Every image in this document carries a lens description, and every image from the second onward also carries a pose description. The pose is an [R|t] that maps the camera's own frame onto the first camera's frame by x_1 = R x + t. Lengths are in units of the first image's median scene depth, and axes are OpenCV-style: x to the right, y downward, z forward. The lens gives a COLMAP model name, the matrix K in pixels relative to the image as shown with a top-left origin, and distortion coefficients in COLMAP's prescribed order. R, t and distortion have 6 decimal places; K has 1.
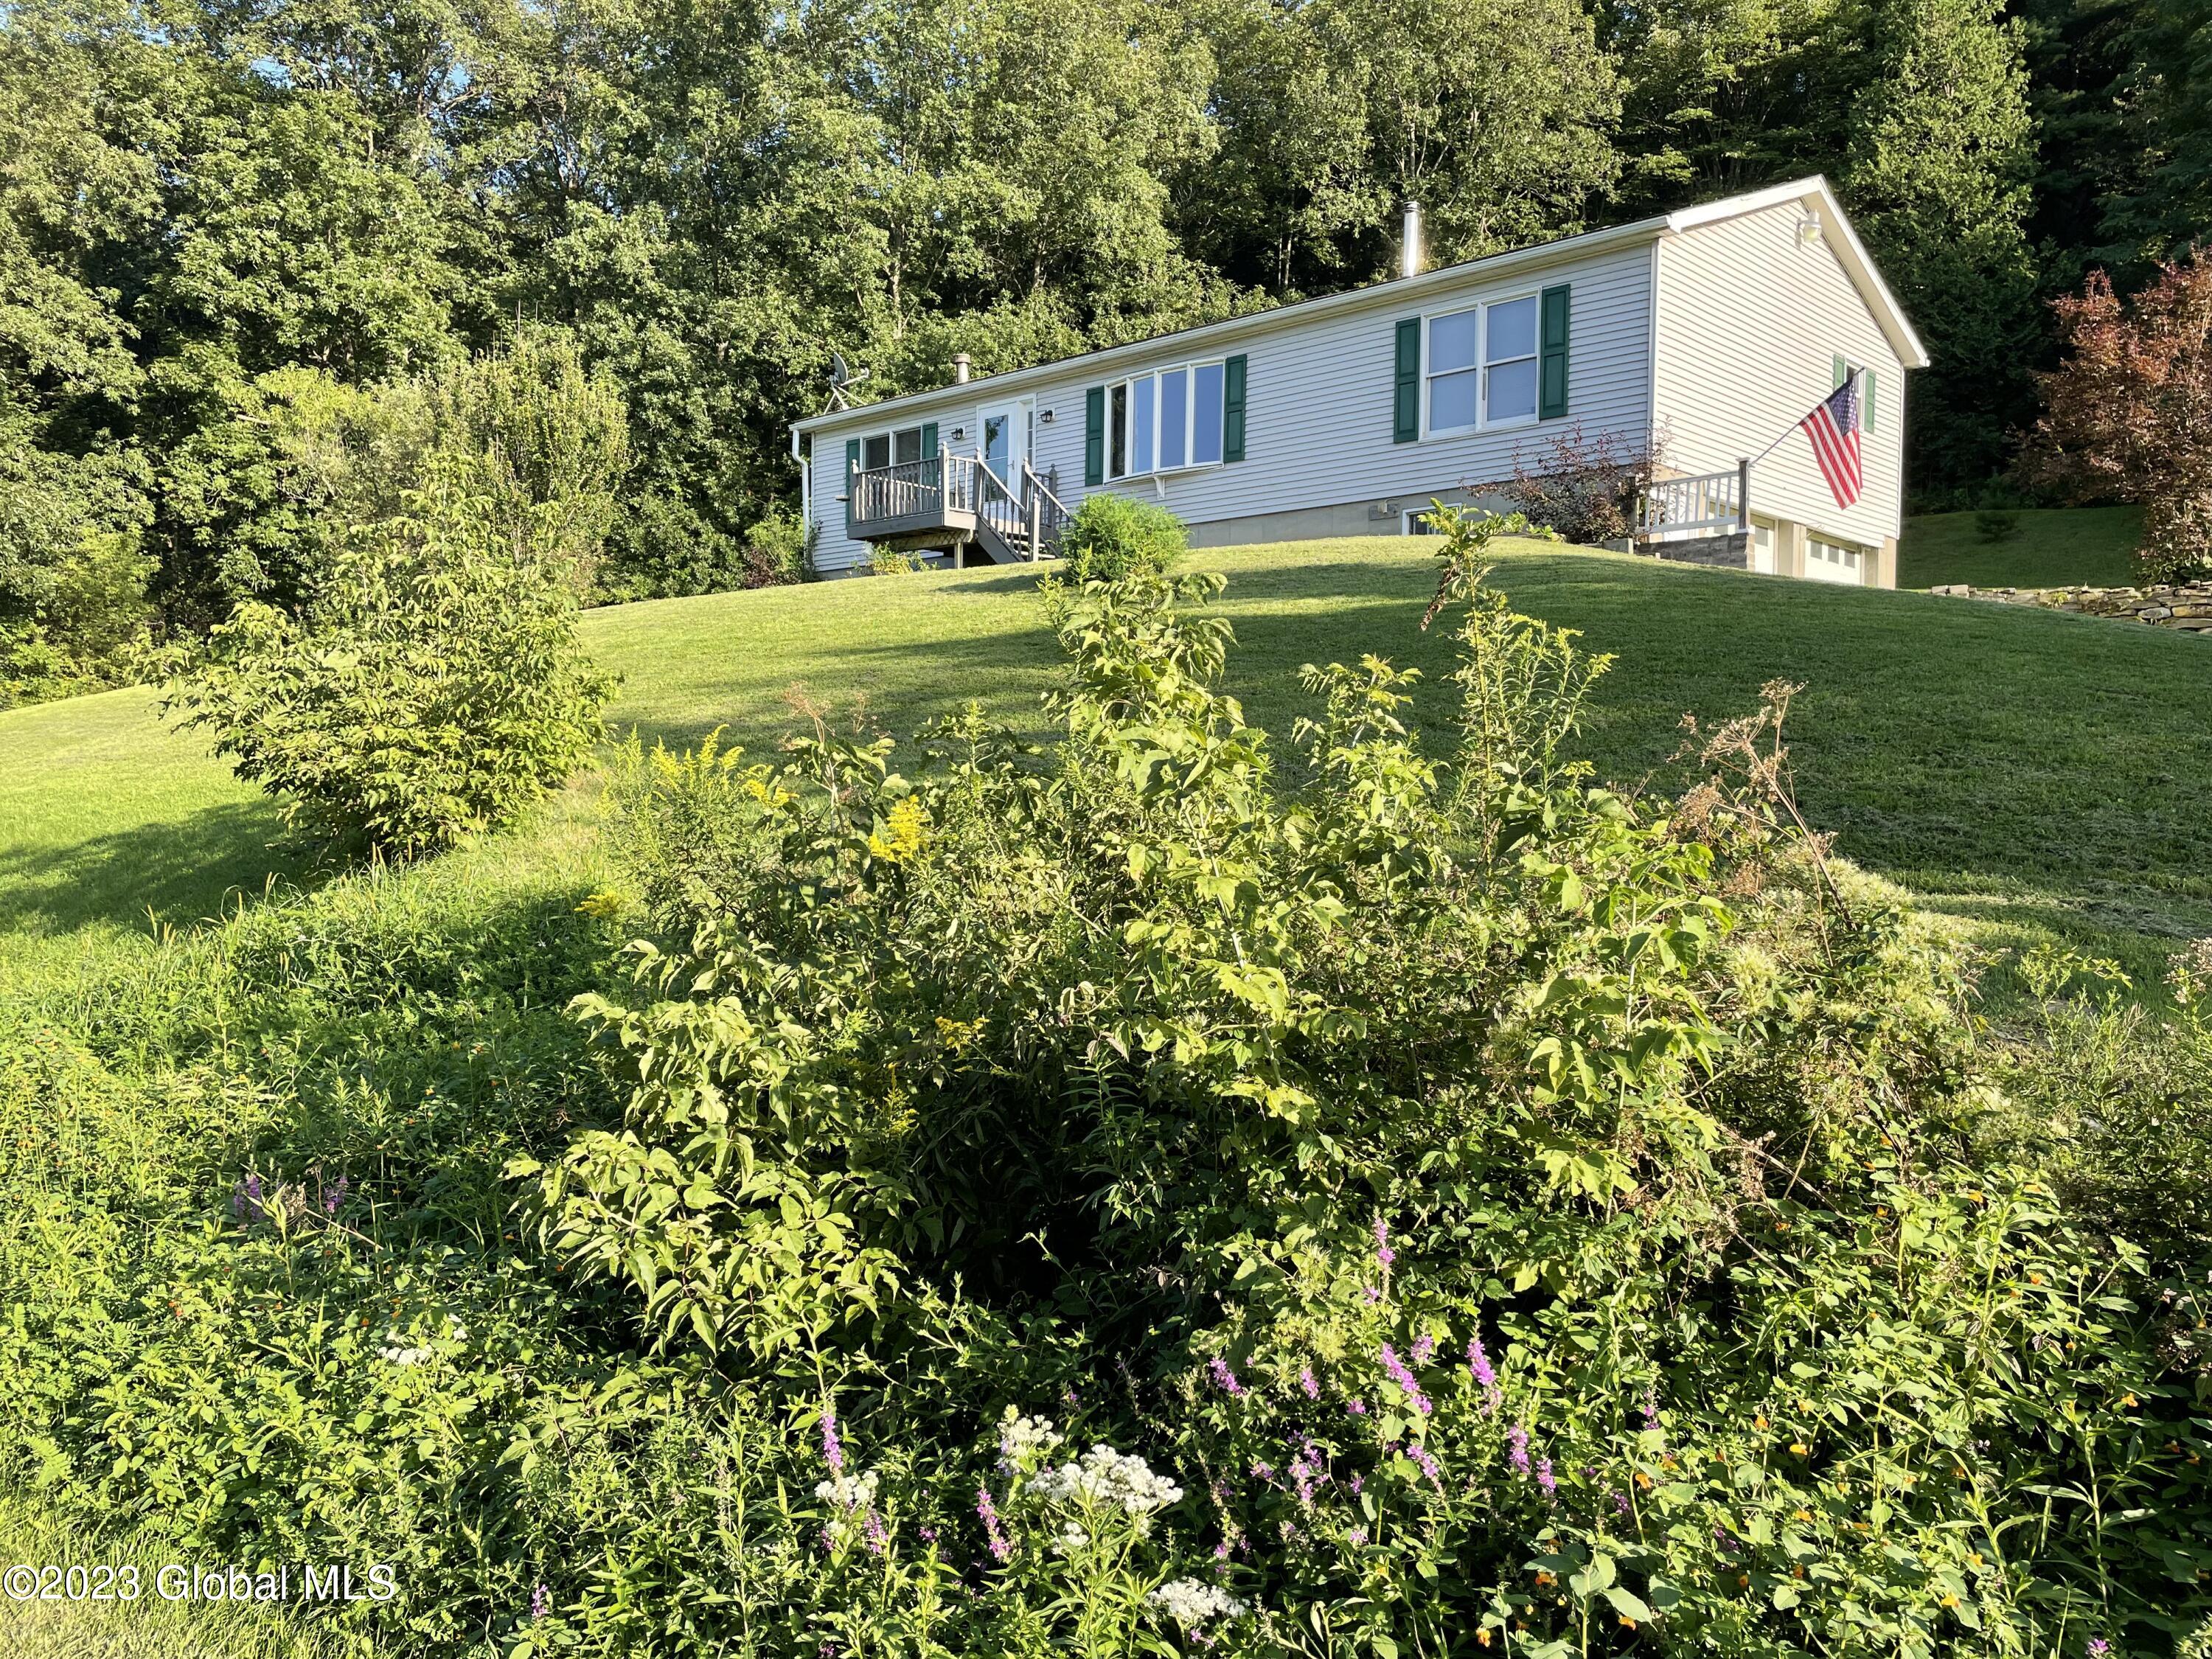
lens RADIAL K [[1675.5, 0, 1127.3], [0, 1675.5, 816.4], [0, 0, 1]] dist [0.068183, -0.056225]
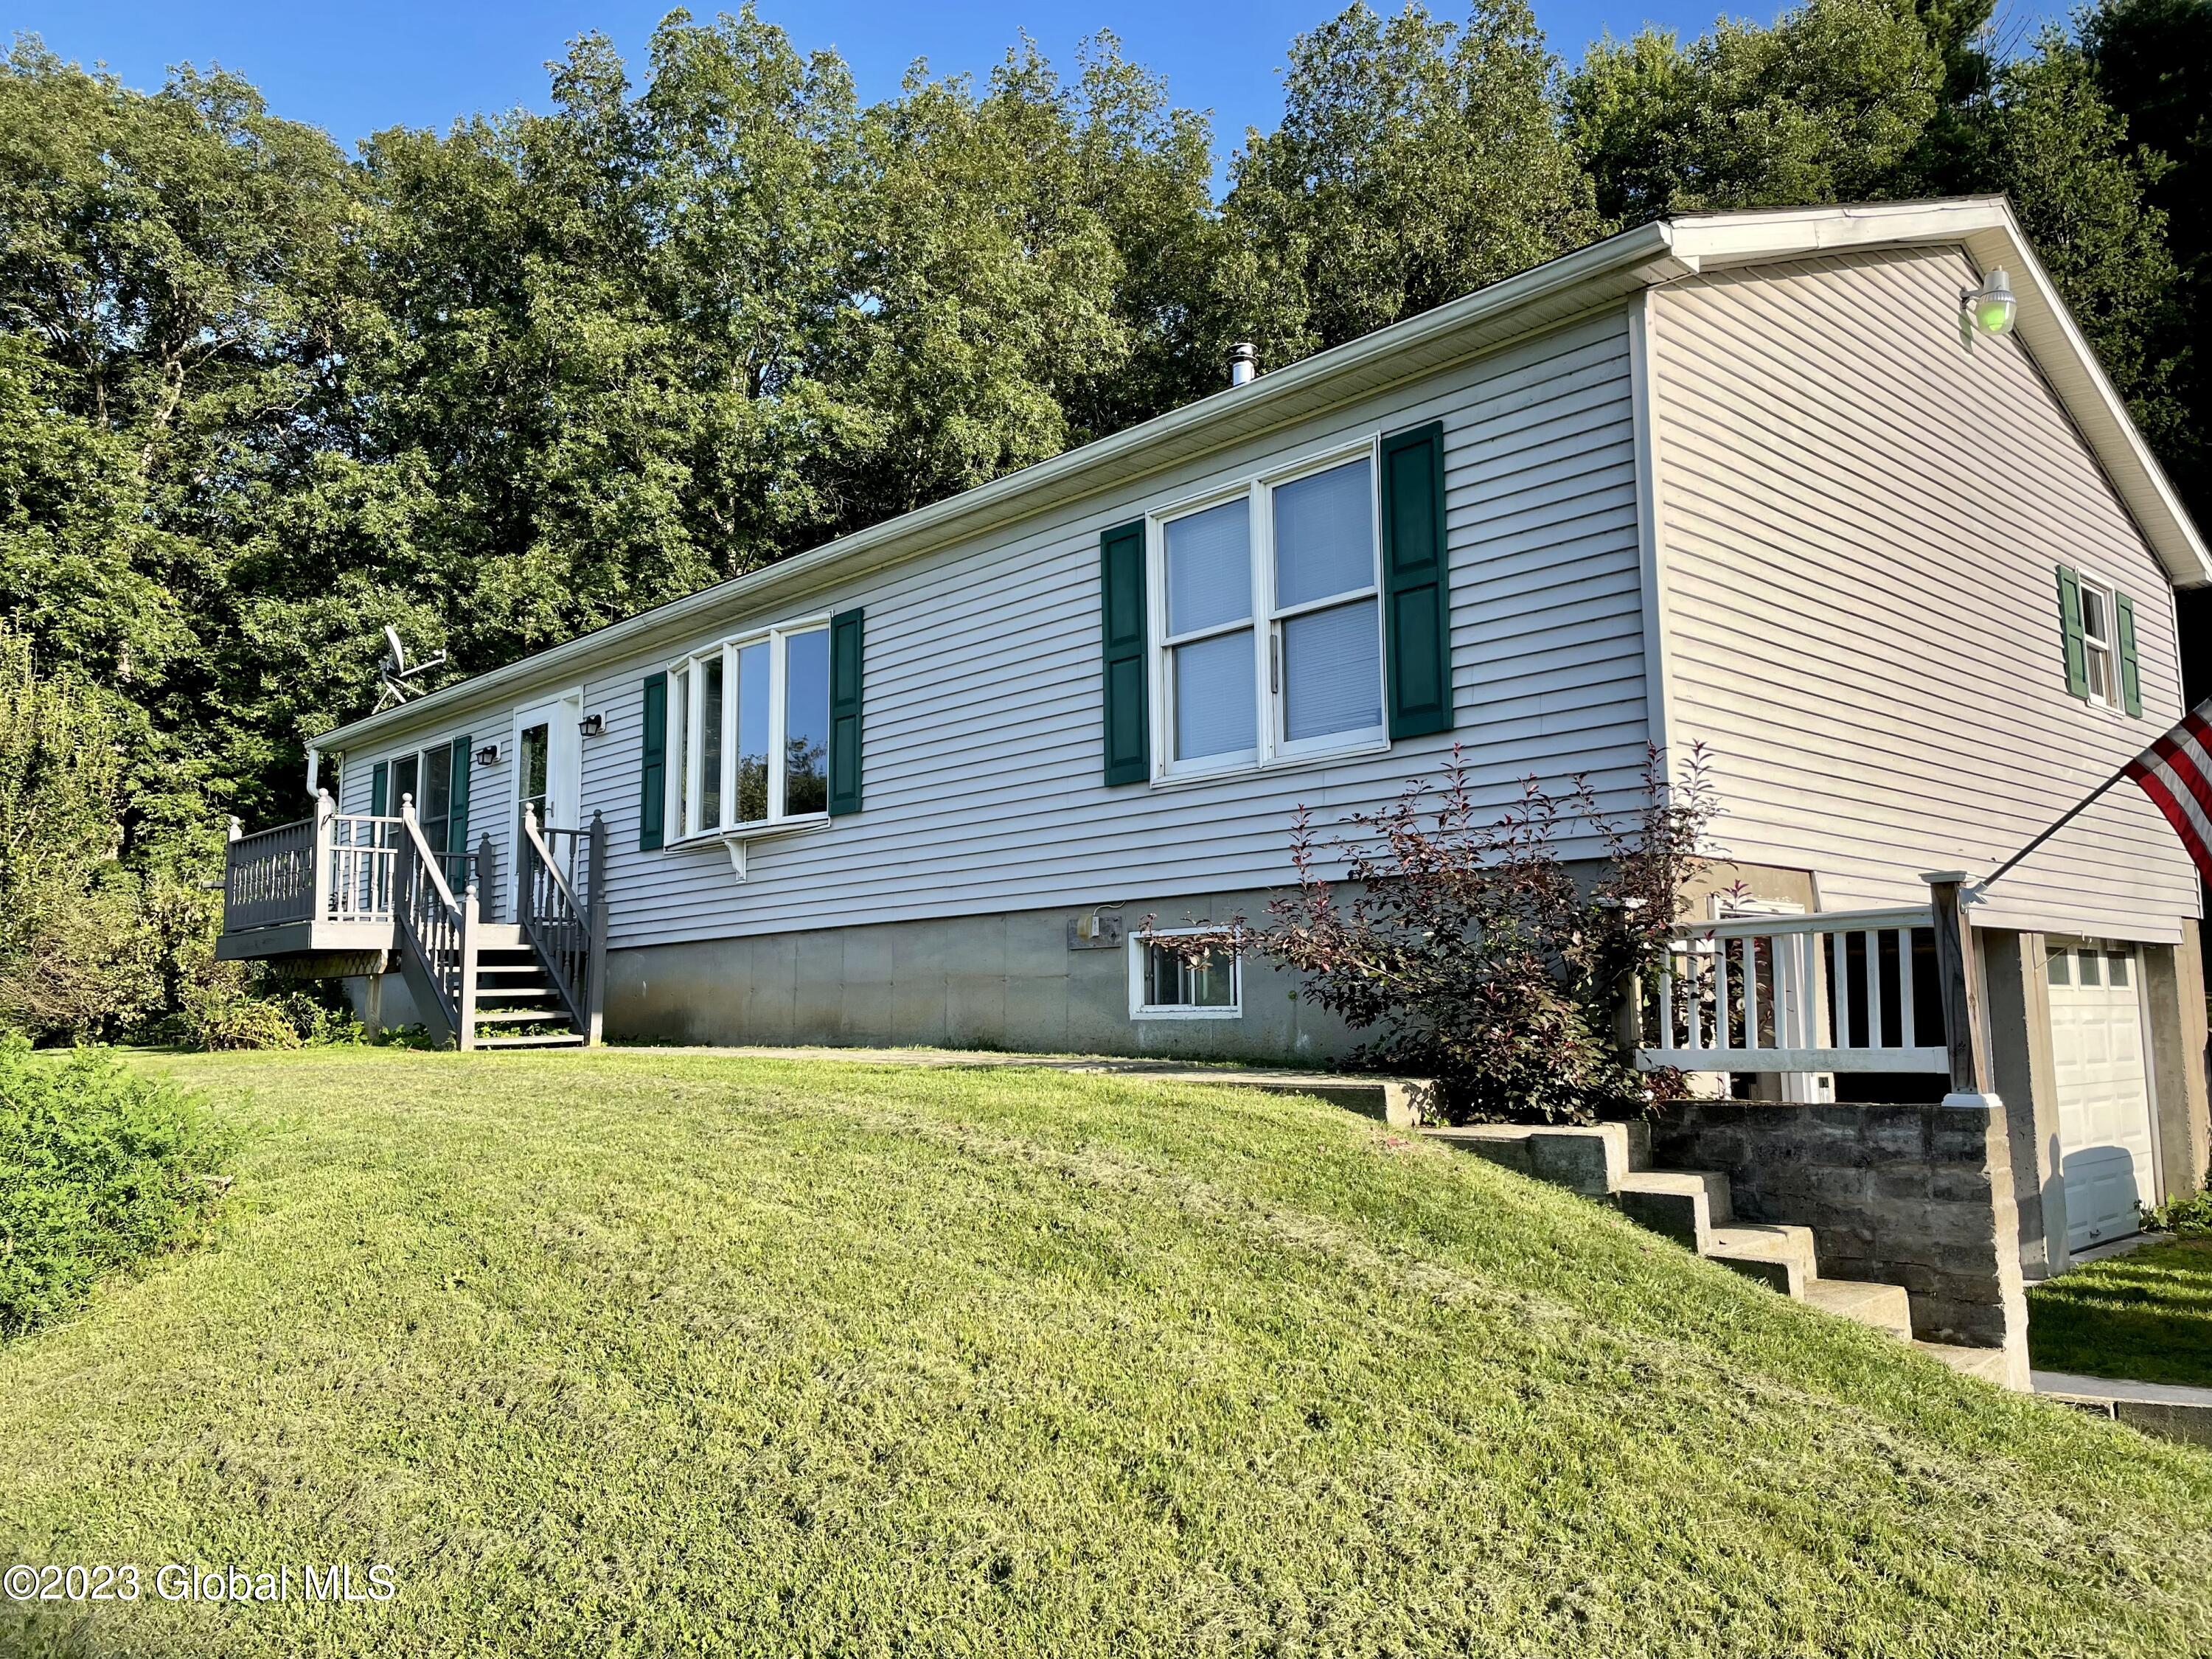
lens RADIAL K [[1675.5, 0, 1113.7], [0, 1675.5, 829.7], [0, 0, 1]] dist [0.068183, -0.056225]
pose [[0.998185, -0.032576, -0.050659, 0.089386], [0.025464, 0.990494, -0.135180, -0.072437], [0.054581, 0.133645, 0.989525, 0.268998]]
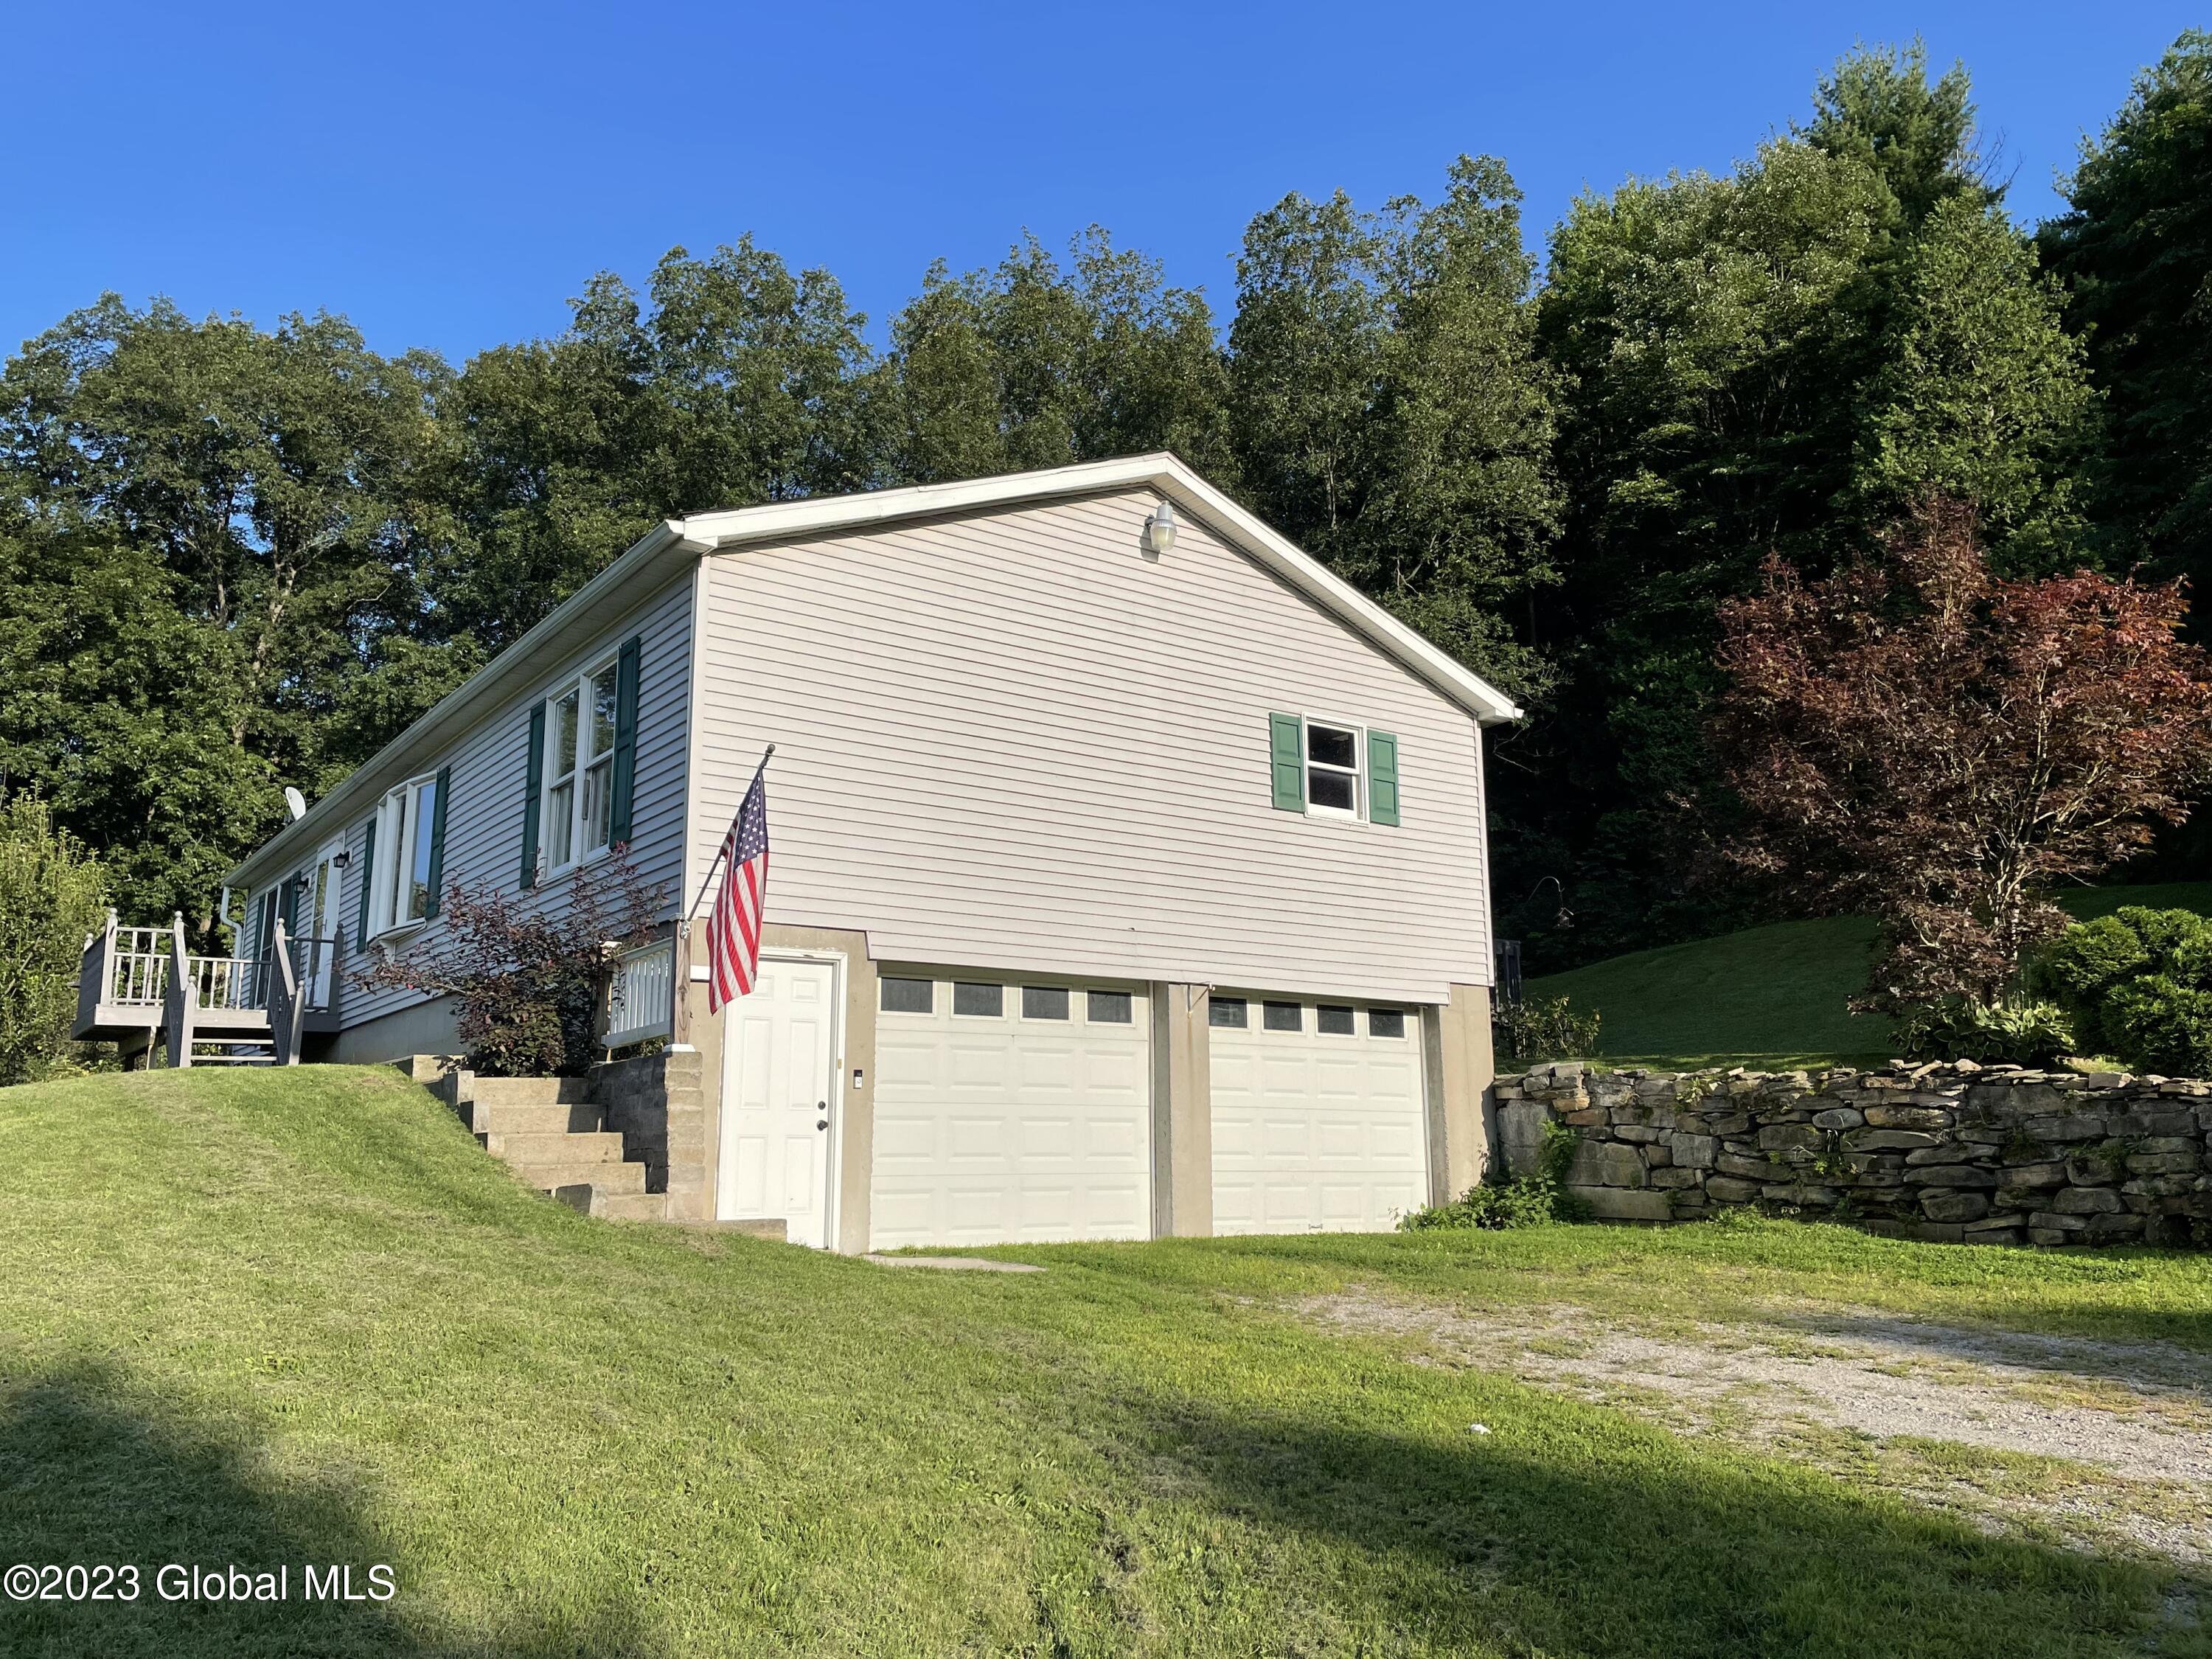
lens RADIAL K [[1735.7, 0, 1096.7], [0, 1735.7, 846.0], [0, 0, 1]] dist [0.063597, -0.006317]
pose [[0.980826, -0.057778, -0.186122, 0.242426], [0.017531, 0.977328, -0.211005, -0.045281], [0.194094, 0.203697, 0.959602, 0.193606]]
